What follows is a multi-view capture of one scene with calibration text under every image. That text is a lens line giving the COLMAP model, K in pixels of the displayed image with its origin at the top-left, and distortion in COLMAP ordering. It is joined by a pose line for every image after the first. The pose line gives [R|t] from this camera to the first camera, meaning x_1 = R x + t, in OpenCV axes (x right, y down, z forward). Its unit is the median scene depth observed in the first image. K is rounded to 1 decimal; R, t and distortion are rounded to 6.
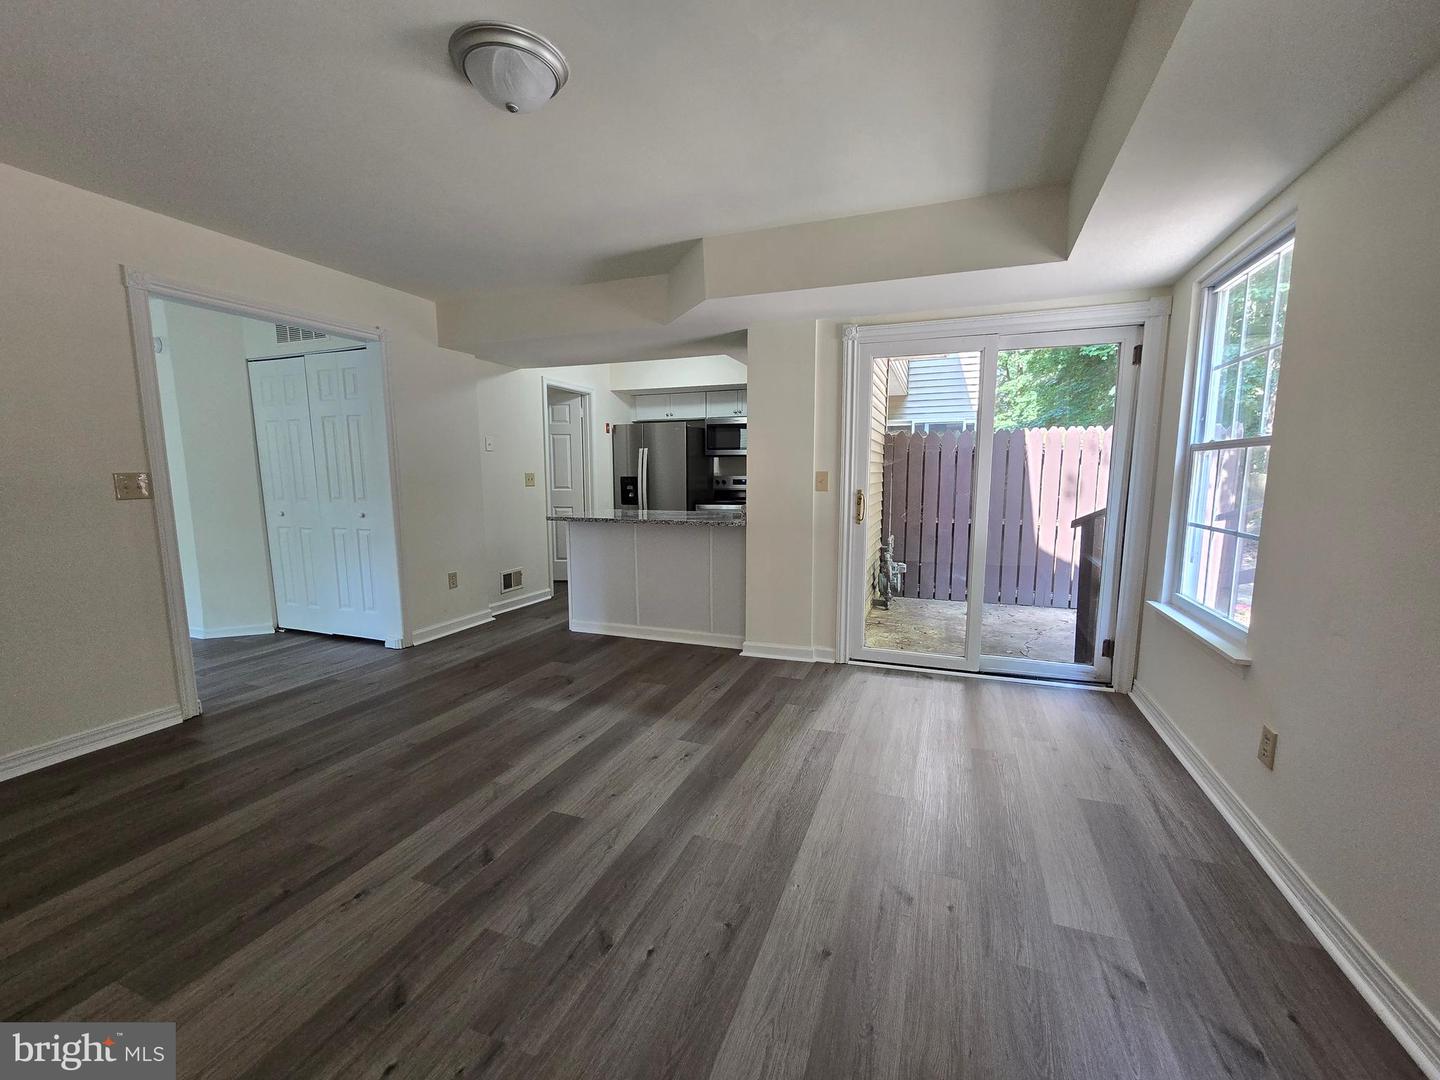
lens RADIAL K [[590.2, 0, 724.5], [0, 590.2, 545.6], [0, 0, 1]] dist [-0.001356, -0.000723]
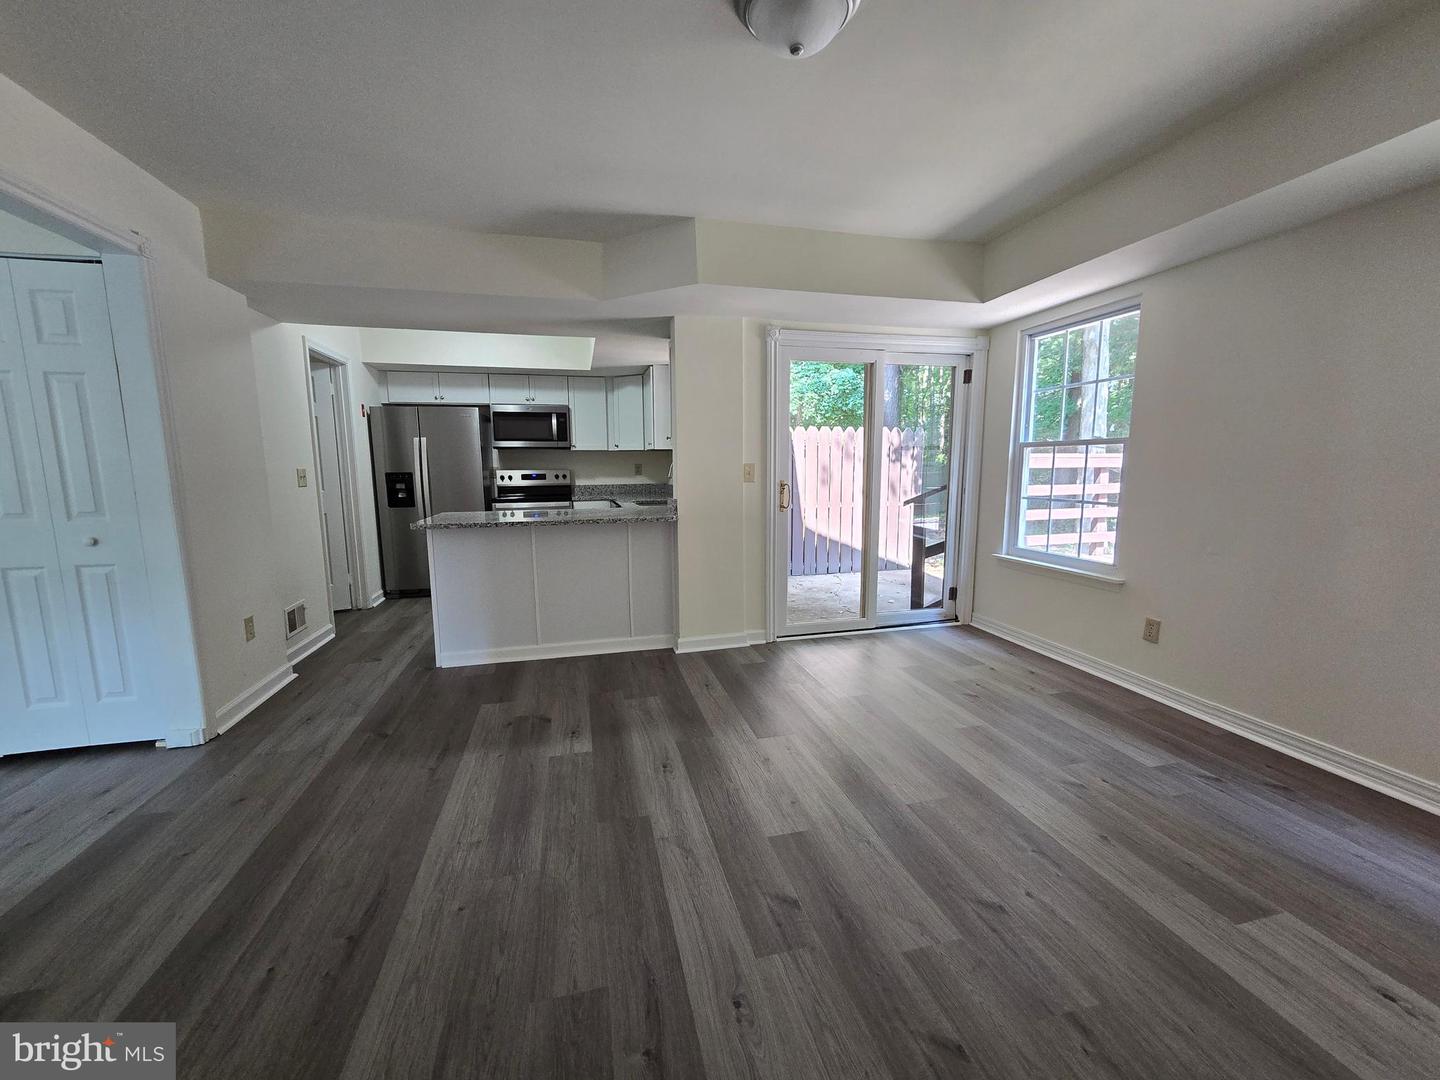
lens RADIAL K [[590.2, 0, 724.5], [0, 590.2, 545.6], [0, 0, 1]] dist [-0.001356, -0.000723]
pose [[0.818706, -0.084055, 0.568027, -0.485401], [0.078390, 0.996327, 0.034449, -0.020000], [-0.568837, 0.016324, 0.822288, 0.167567]]
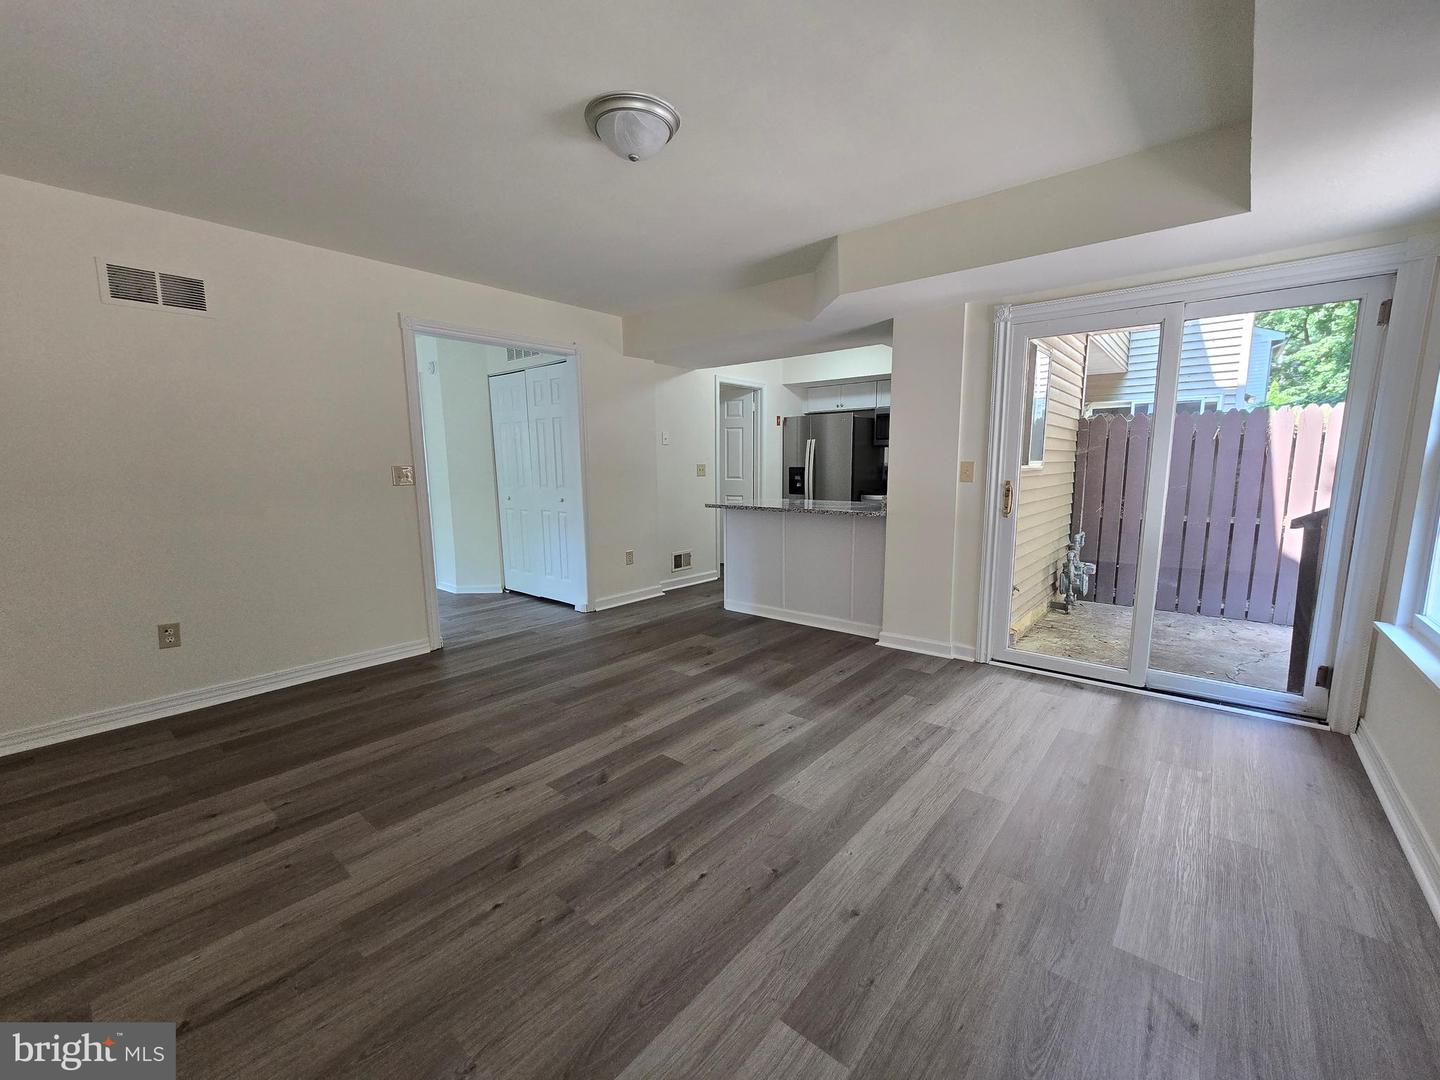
lens RADIAL K [[586.8, 0, 725.2], [0, 586.8, 546.0], [0, 0, 1]] dist [-0.001022, -0.000112]
pose [[0.944732, 0.041054, -0.325263, 0.111332], [-0.035266, 0.999098, 0.023673, 0.002842], [0.325941, -0.010894, 0.945327, -0.032689]]
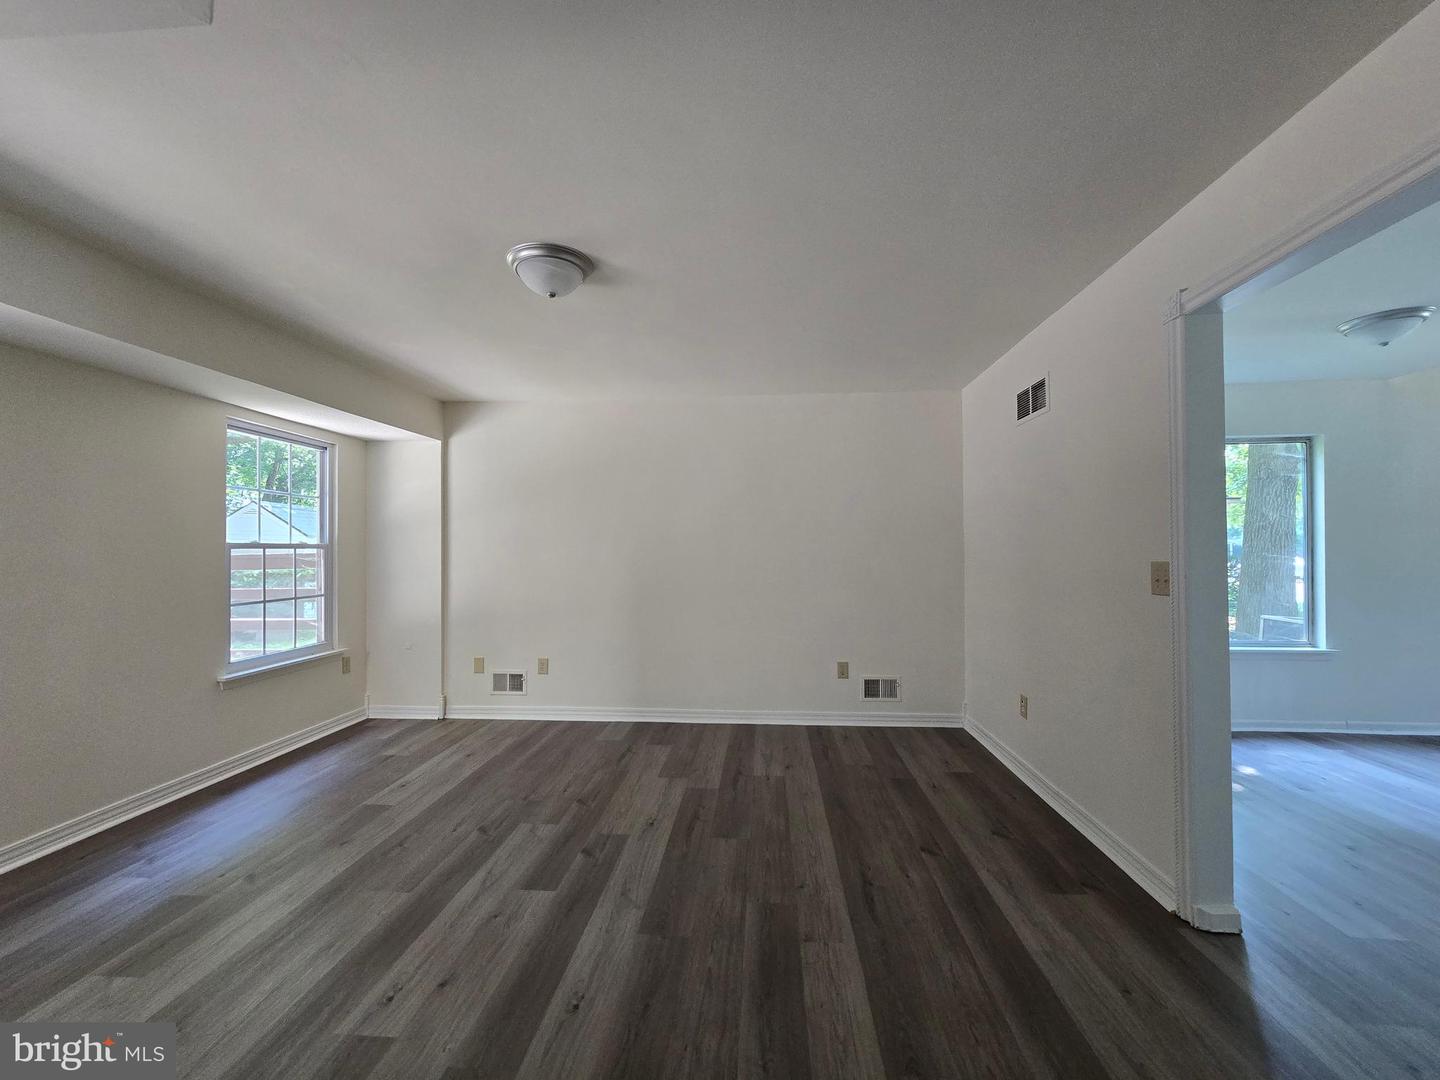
lens RADIAL K [[591.4, 0, 725.3], [0, 591.4, 542.3], [0, 0, 1]] dist [0.000863, 0.000210]
pose [[-0.956815, 0.005605, -0.290644, -0.164358], [-0.026842, 0.993839, 0.107533, -0.164081], [0.289456, 0.110691, -0.950770, 1.182126]]
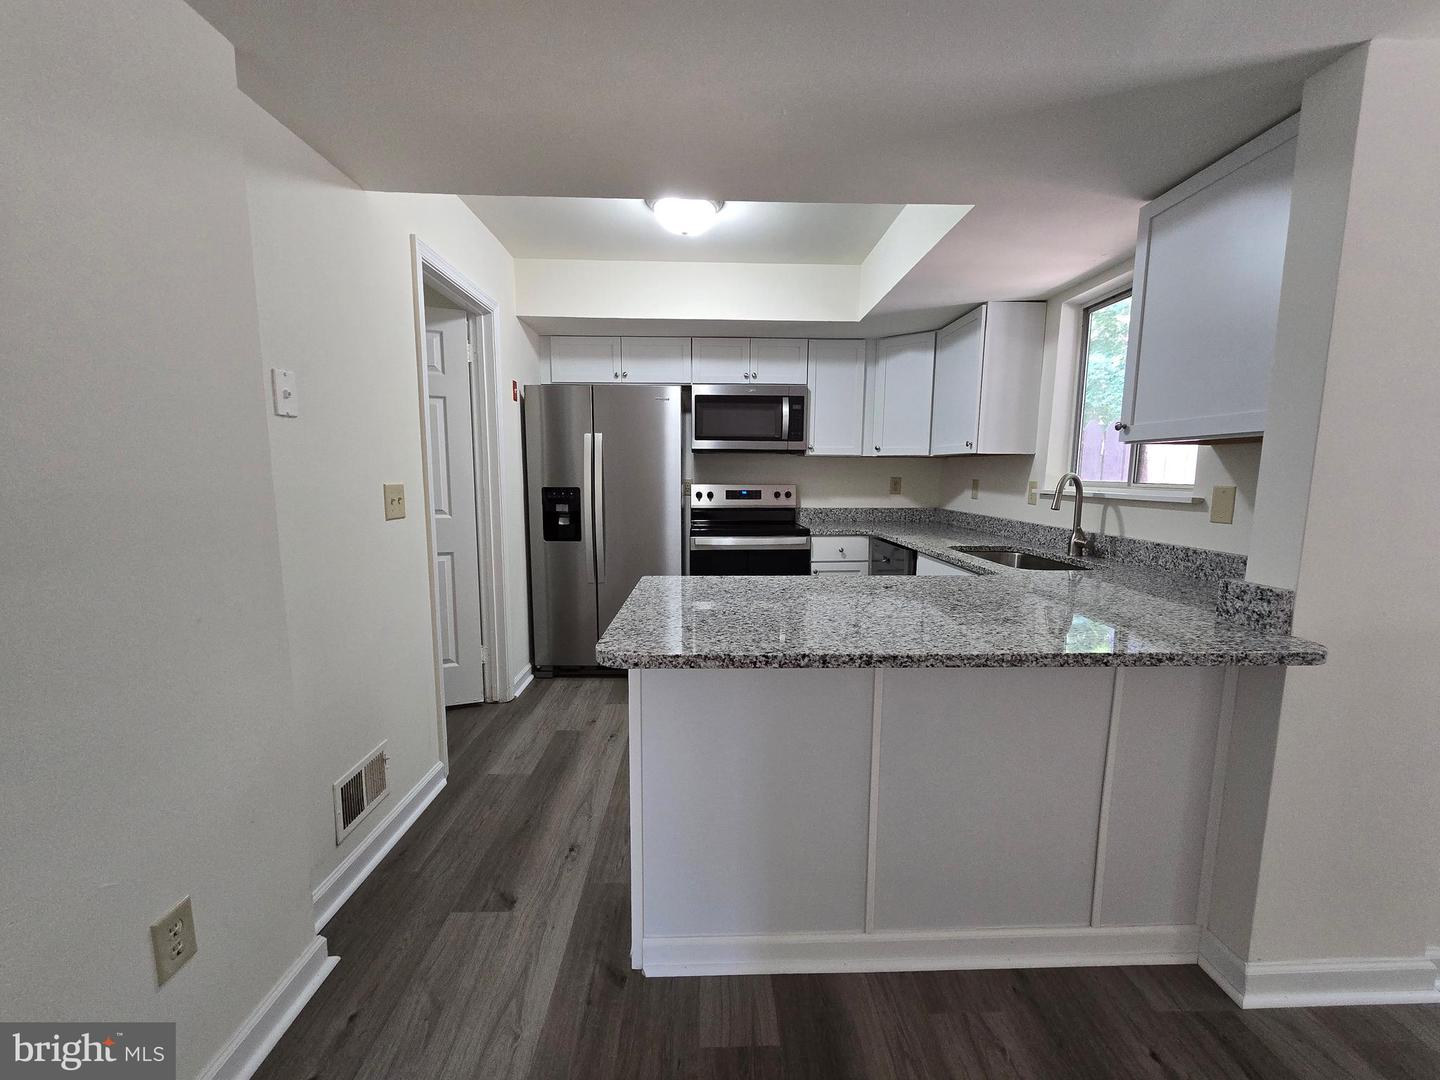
lens RADIAL K [[586.8, 0, 725.2], [0, 586.8, 546.0], [0, 0, 1]] dist [-0.001022, -0.000112]
pose [[0.924033, -0.043193, 0.379865, -0.417895], [0.043275, 0.999028, 0.008326, -0.116497], [-0.379856, 0.008746, 0.925004, 0.861109]]
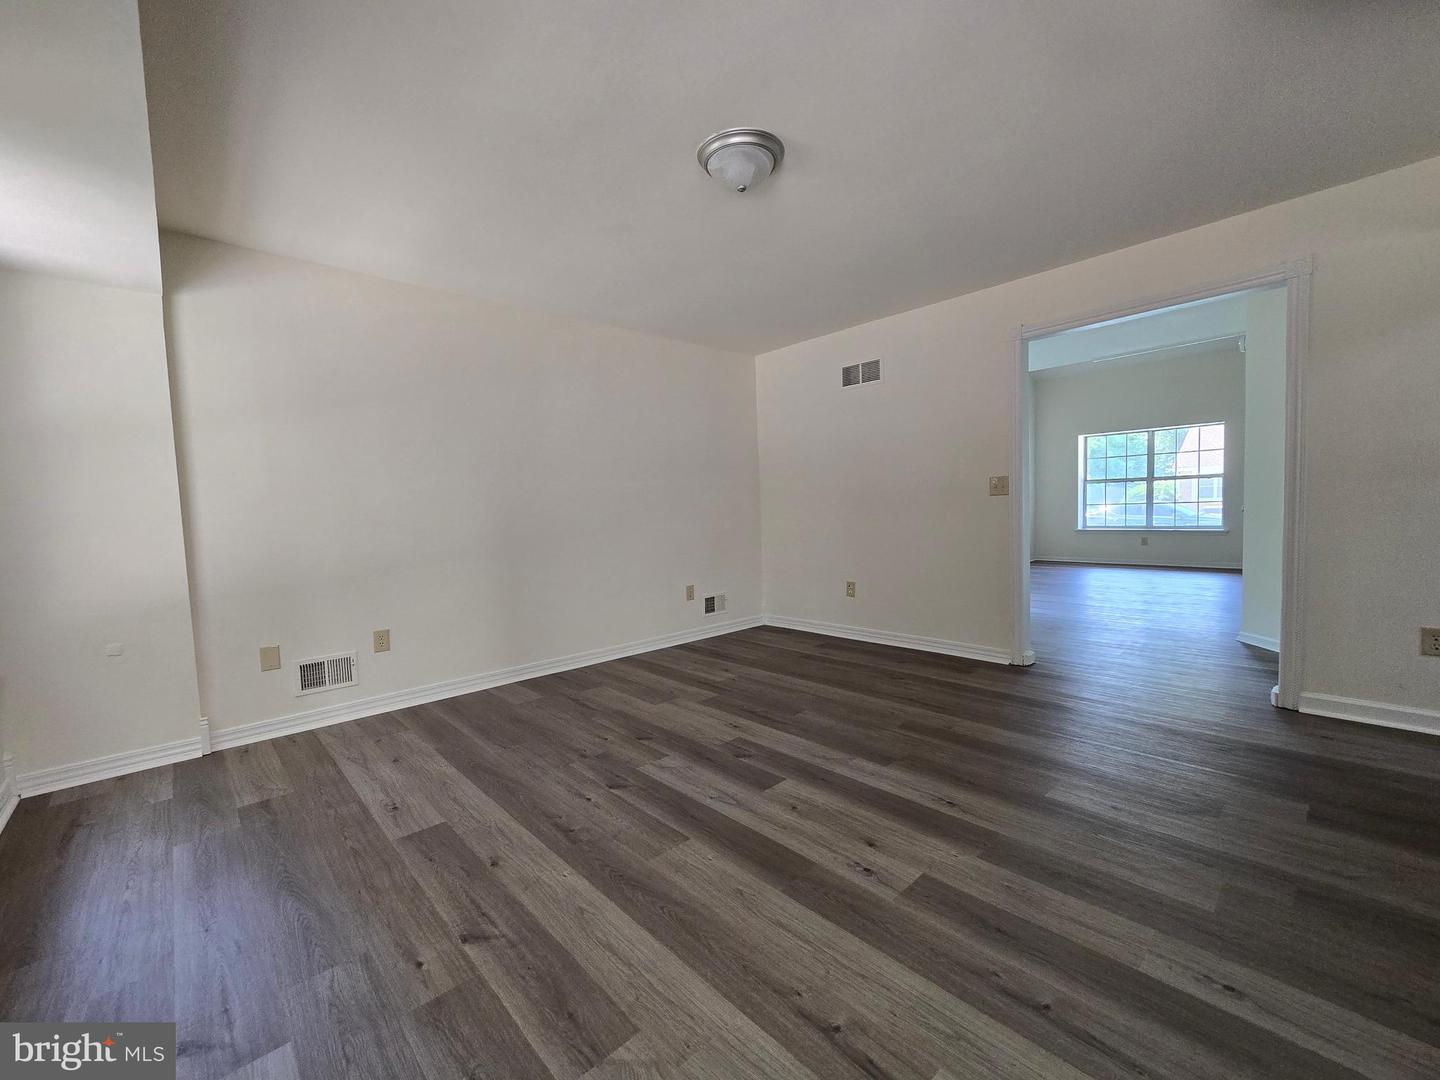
lens RADIAL K [[590.2, 0, 724.5], [0, 590.2, 545.6], [0, 0, 1]] dist [-0.001356, -0.000723]
pose [[-0.435995, 0.078330, -0.896534, 0.417303], [-0.076409, 0.989386, 0.123601, -0.062810], [0.896699, 0.122393, -0.425382, 0.771030]]
